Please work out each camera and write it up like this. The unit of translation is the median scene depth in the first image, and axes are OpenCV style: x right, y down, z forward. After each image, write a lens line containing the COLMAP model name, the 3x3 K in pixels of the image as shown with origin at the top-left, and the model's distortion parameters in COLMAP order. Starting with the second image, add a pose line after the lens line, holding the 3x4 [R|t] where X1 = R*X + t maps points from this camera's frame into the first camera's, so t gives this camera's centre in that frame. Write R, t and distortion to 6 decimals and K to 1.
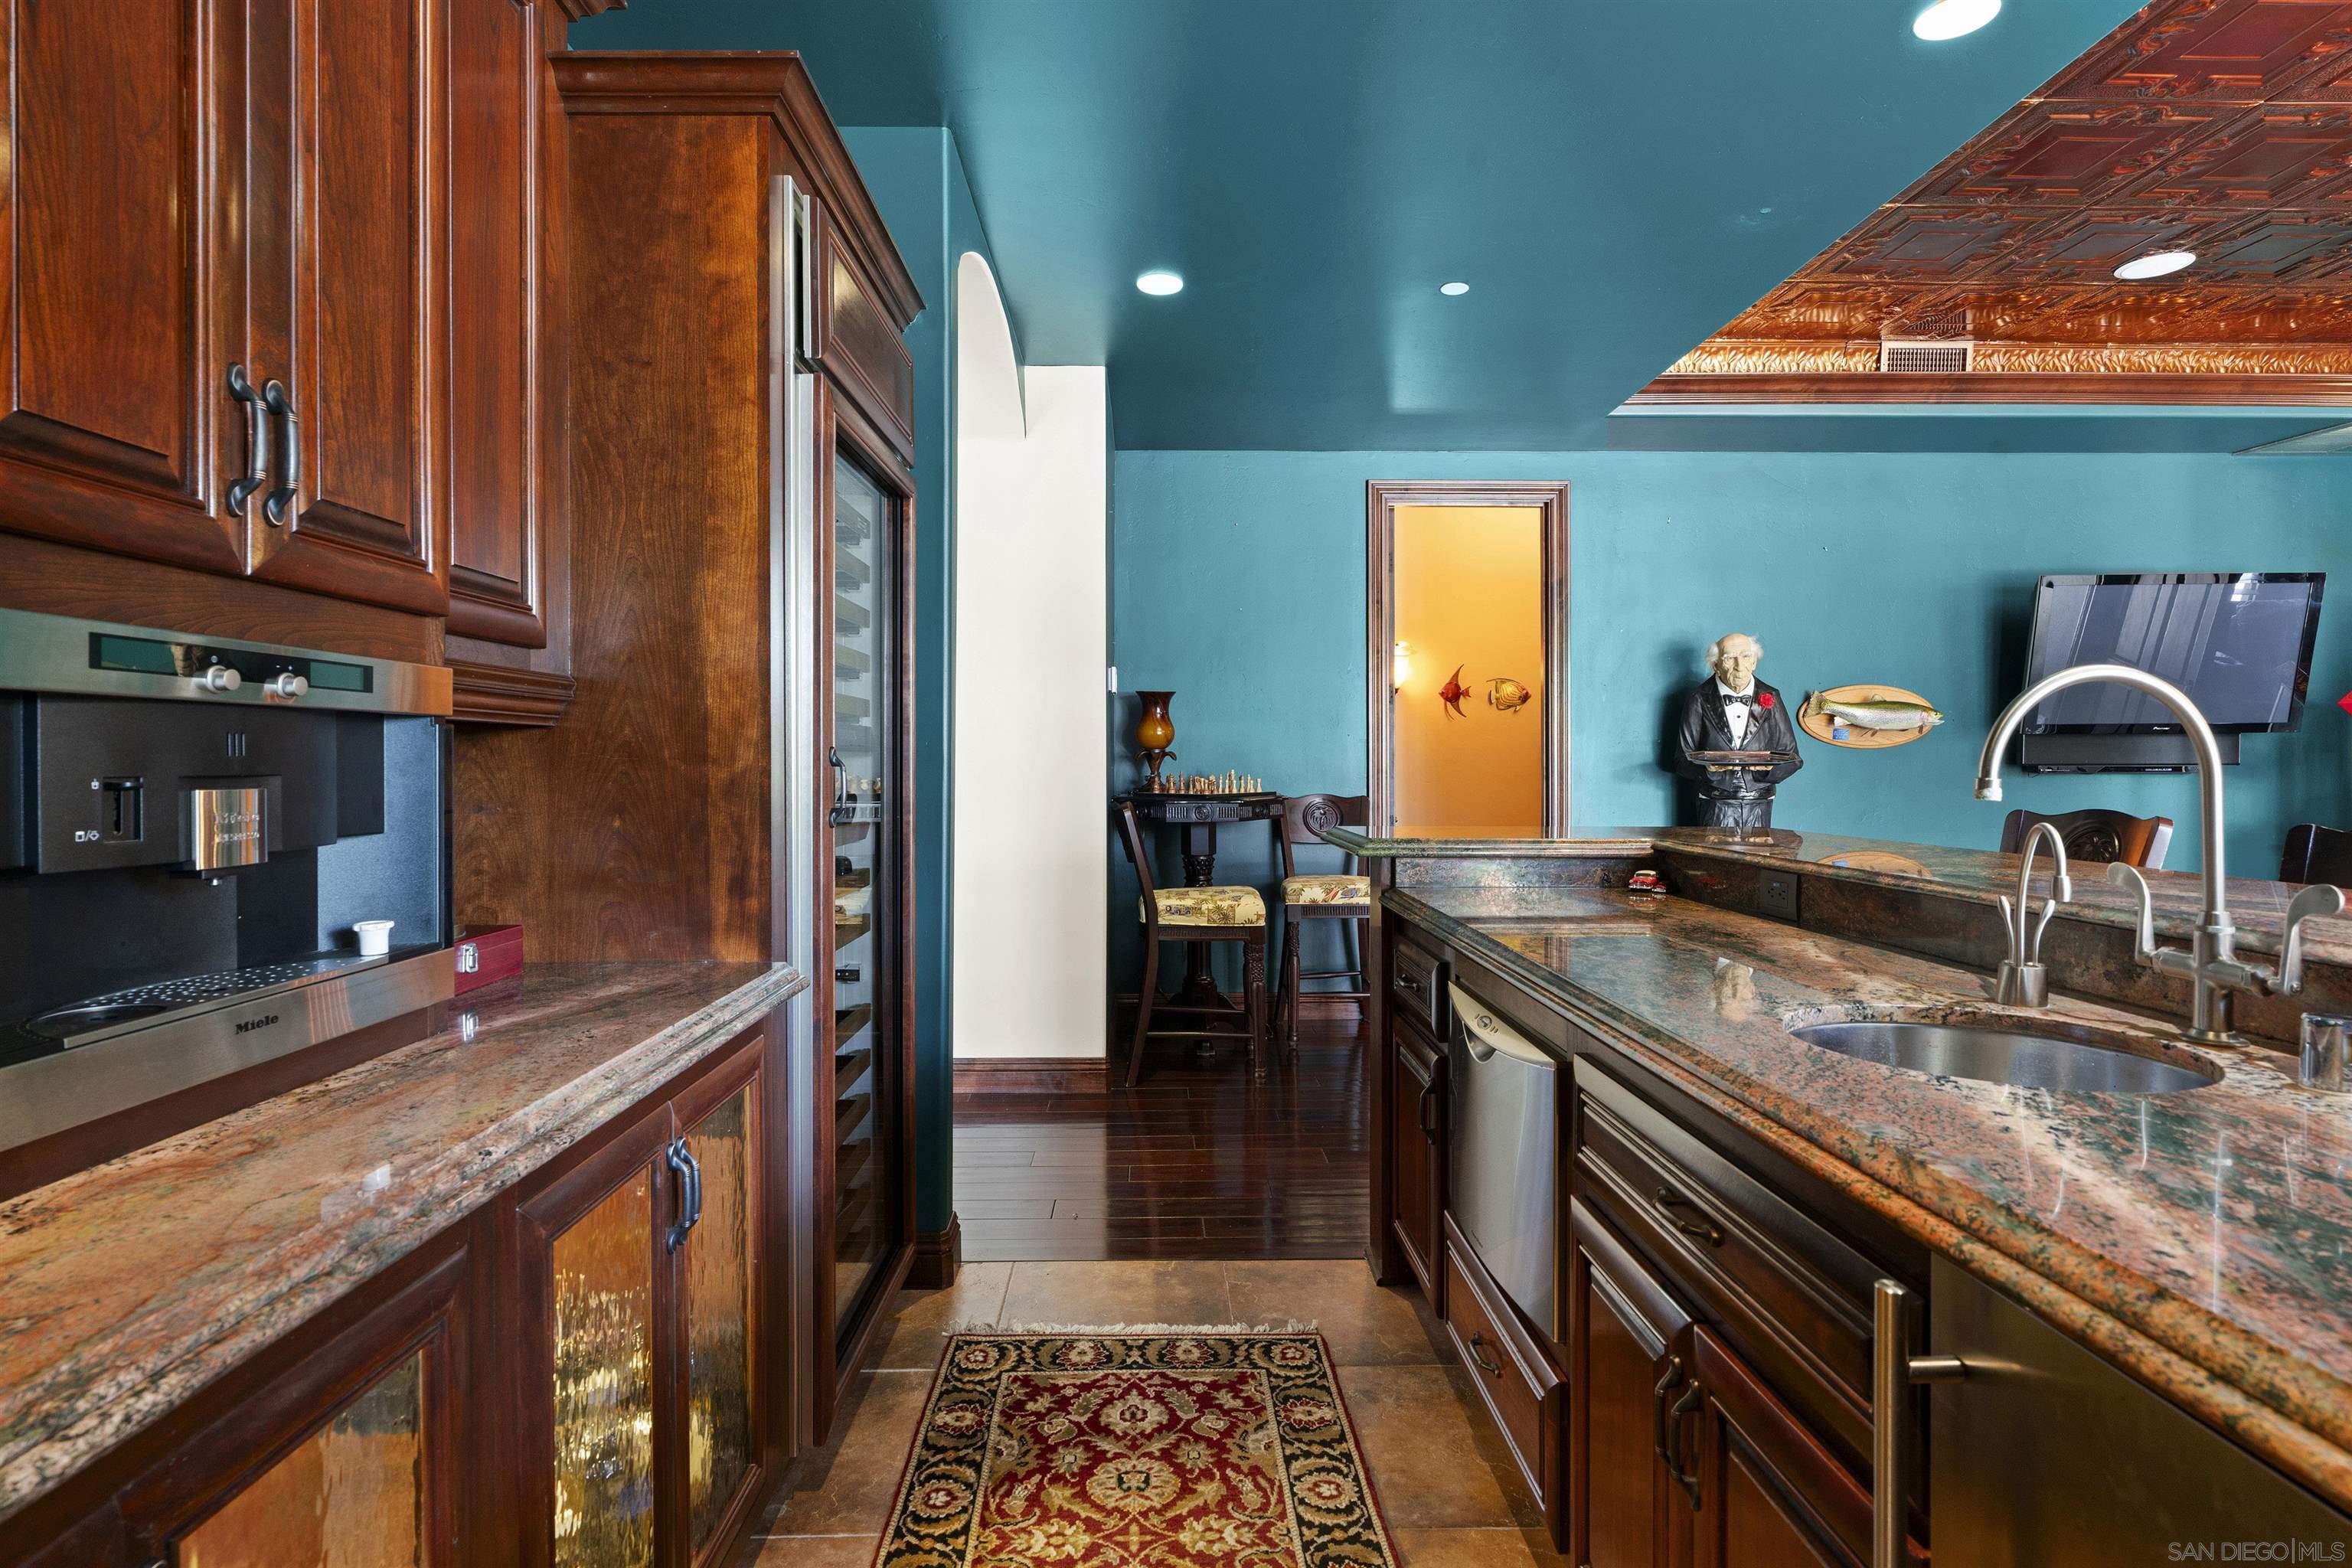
lens RADIAL K [[1261.5, 0, 1176.0], [0, 1261.5, 784.0], [0, 0, 1]] dist [-0.000925, 0.000012]
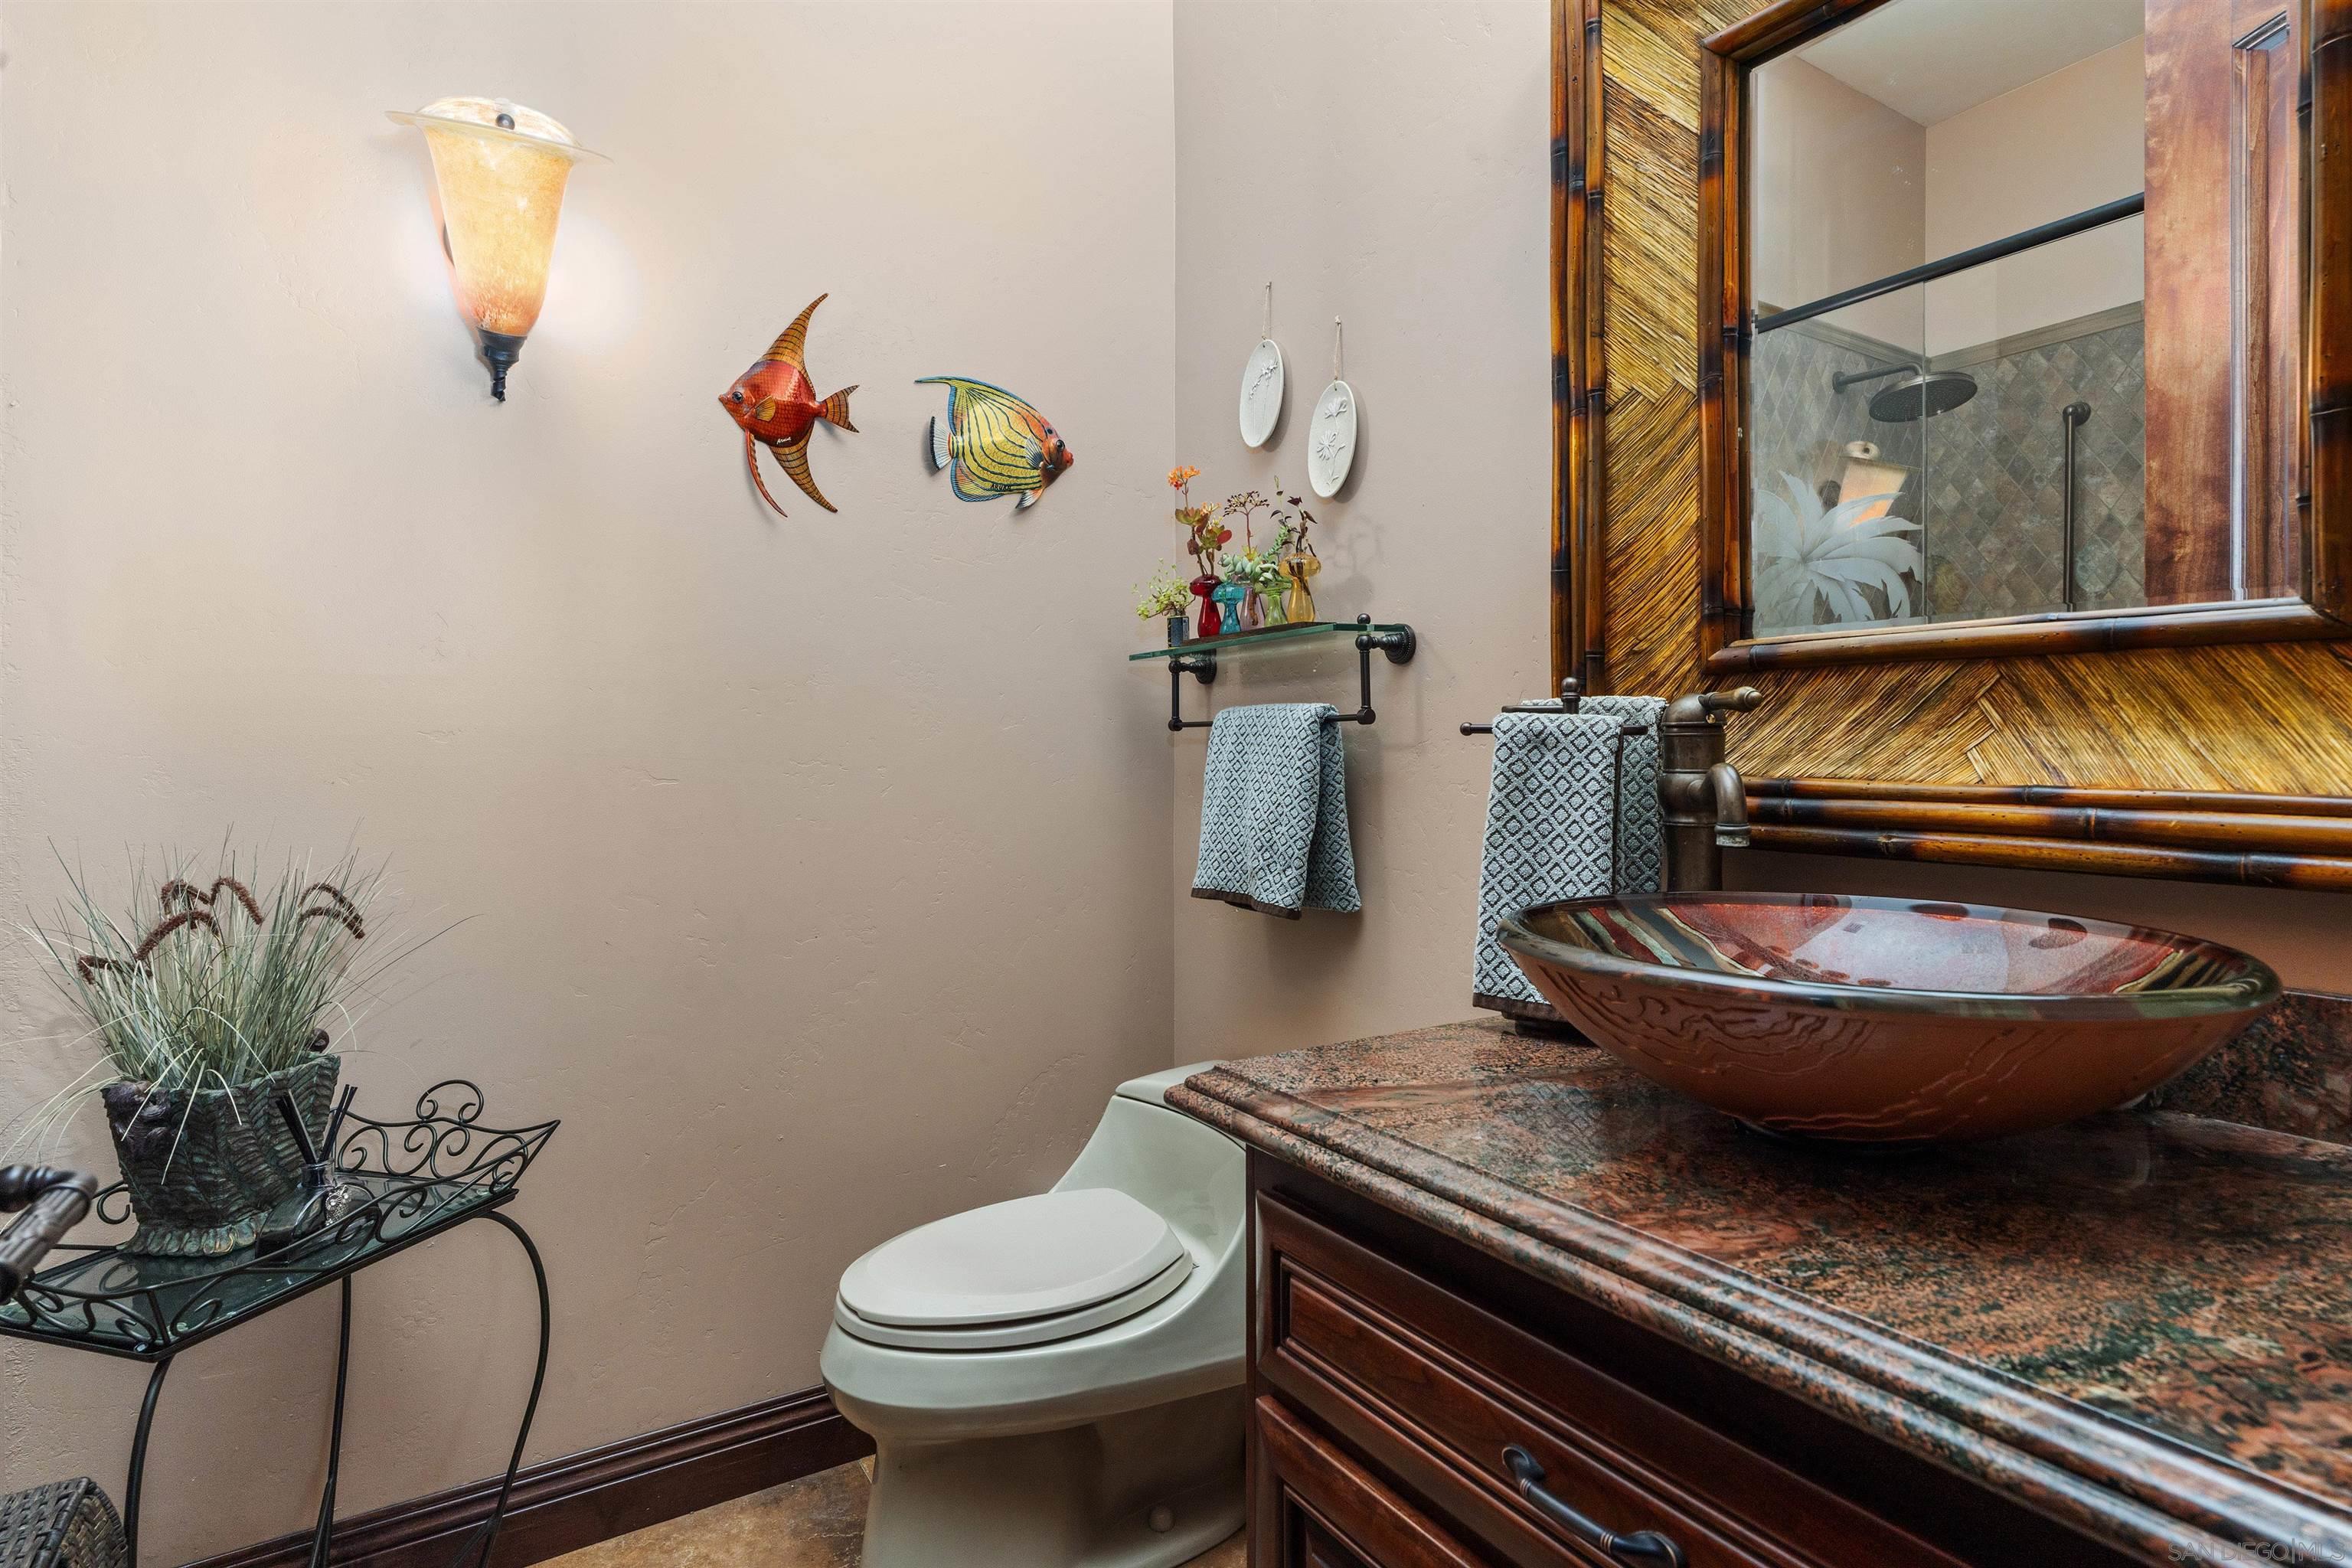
lens RADIAL K [[1201.7, 0, 1161.1], [0, 1201.7, 737.9], [0, 0, 1]] dist [-0.002758, 0.000088]
pose [[0.864111, -0.000110, 0.503301, 0.167692], [0.014662, 0.999581, -0.024955, -0.002381], [-0.503087, 0.028943, 0.863751, 0.771169]]
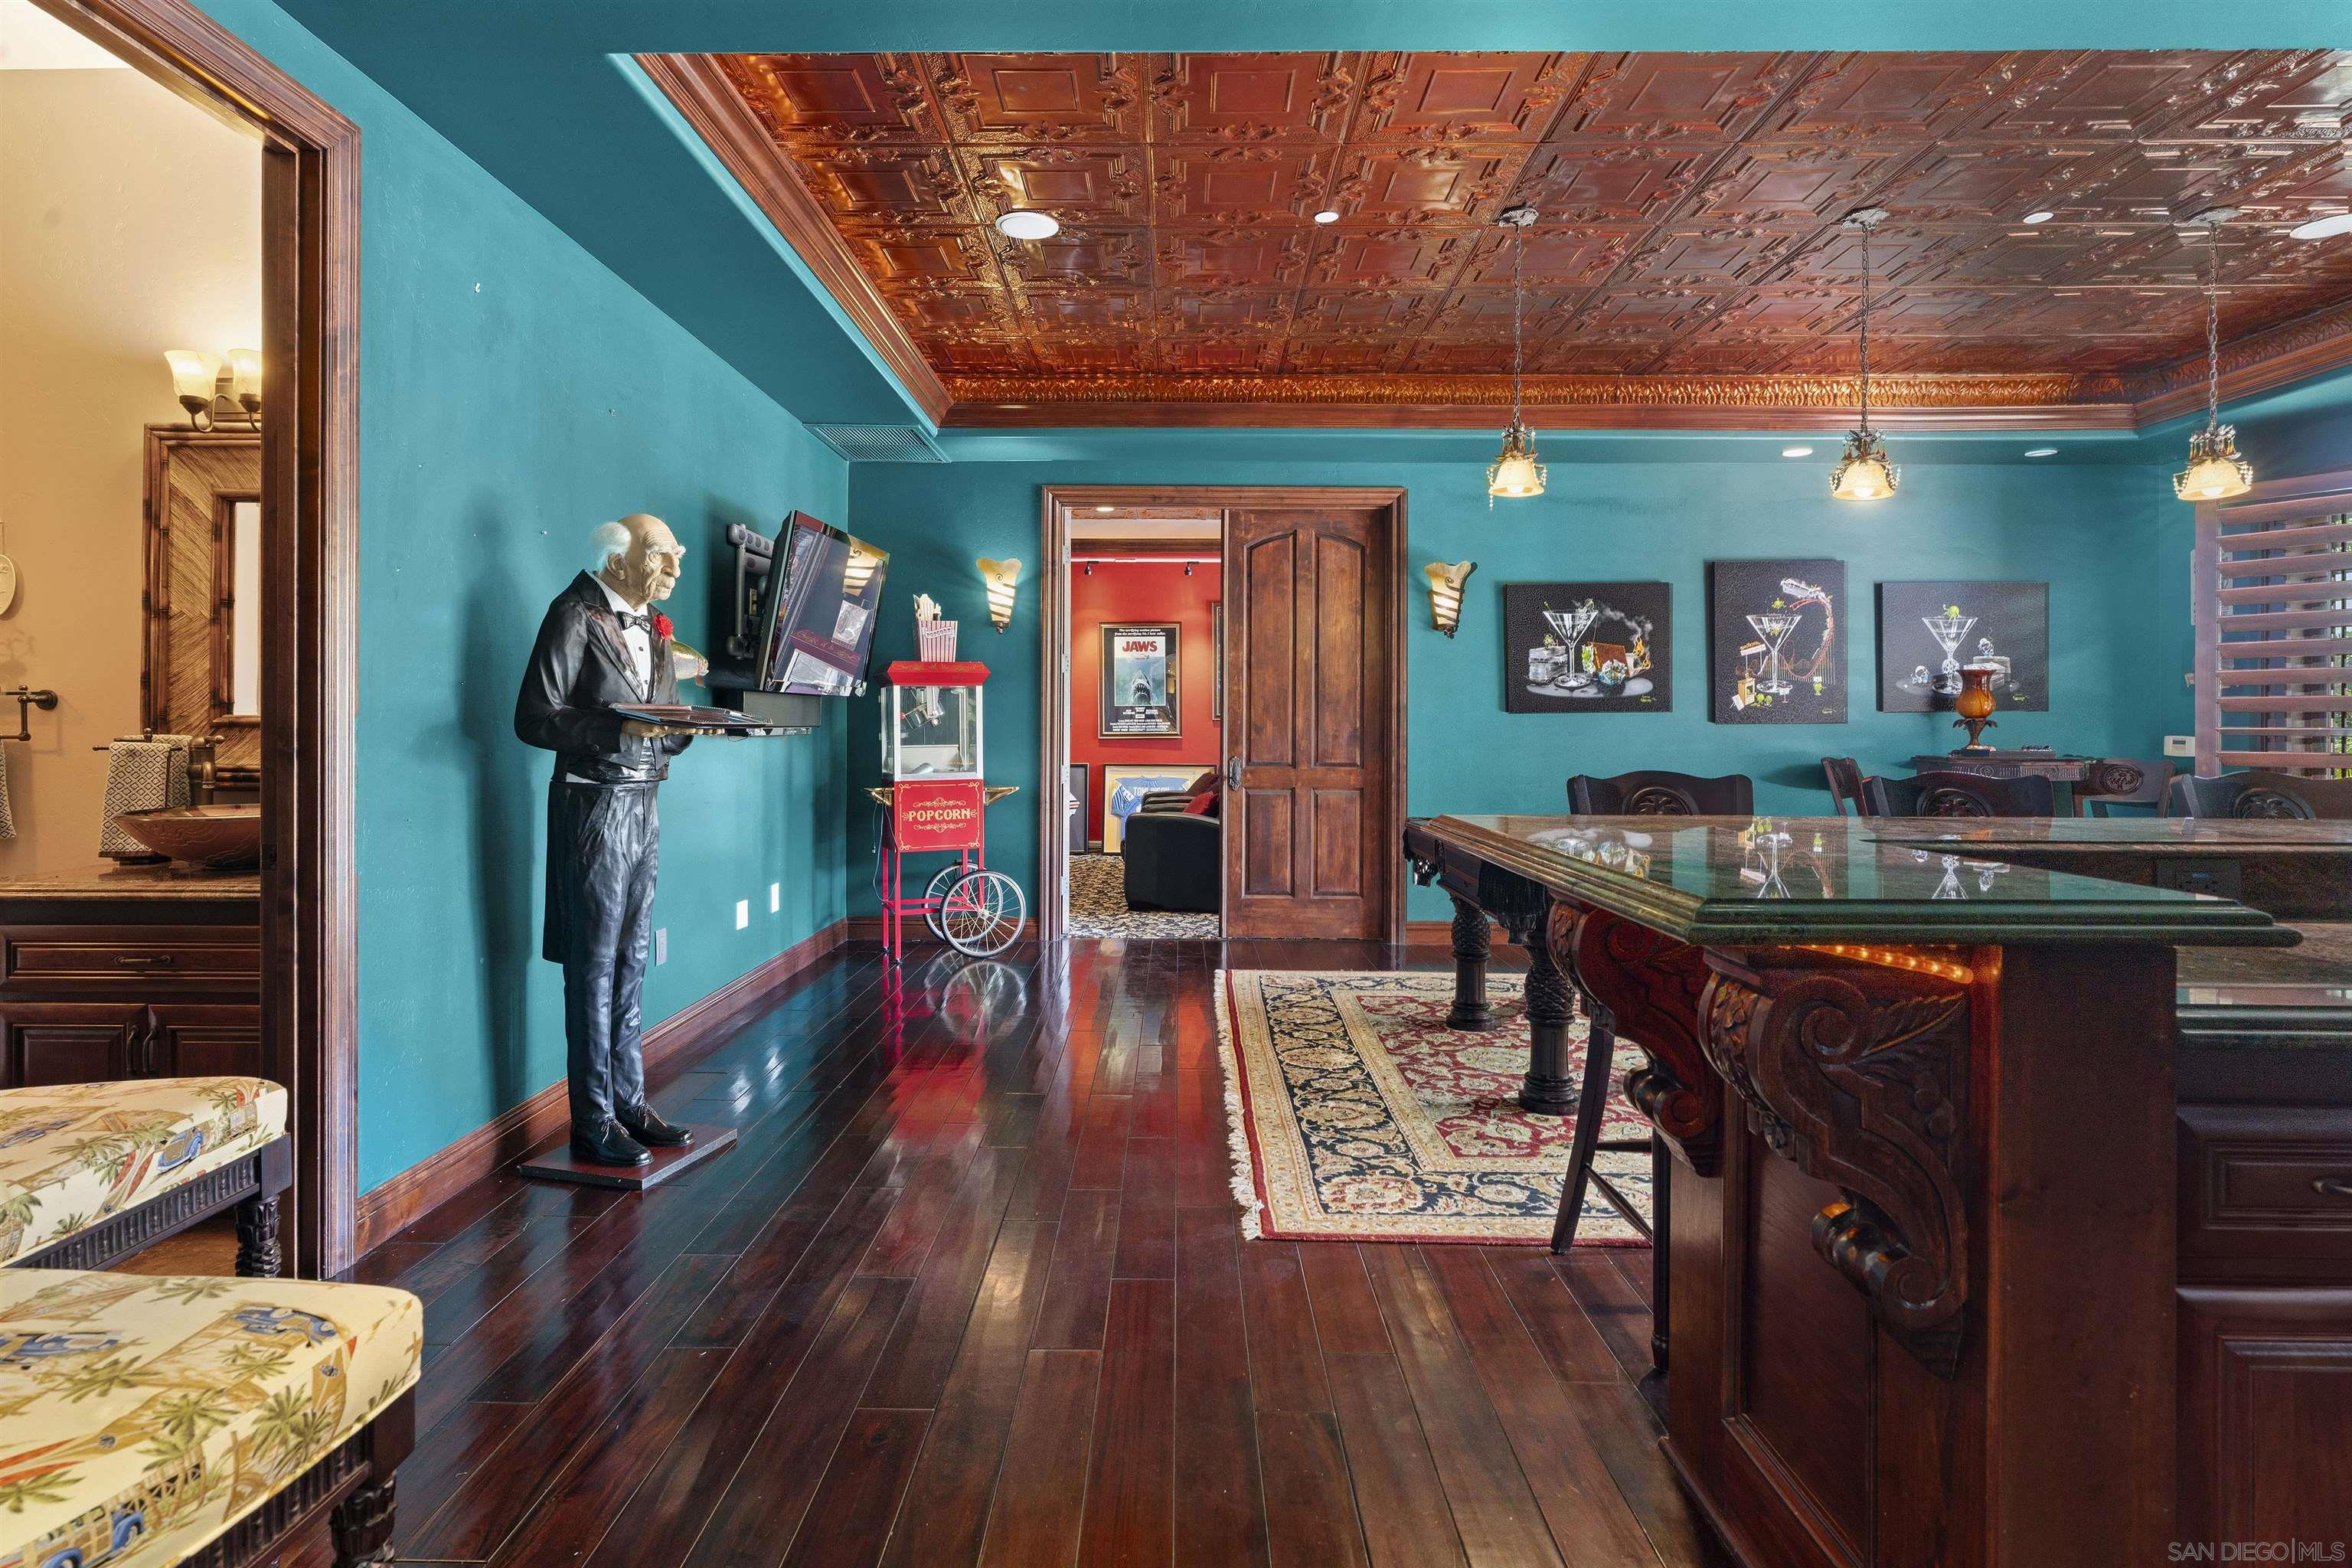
lens RADIAL K [[1201.7, 0, 1161.1], [0, 1201.7, 737.9], [0, 0, 1]] dist [-0.002758, 0.000088]
pose [[0.034917, -0.003908, 0.999383, -0.098664], [0.011745, 0.999925, 0.003500, -0.007411], [-0.999321, 0.011616, 0.034960, 0.524831]]
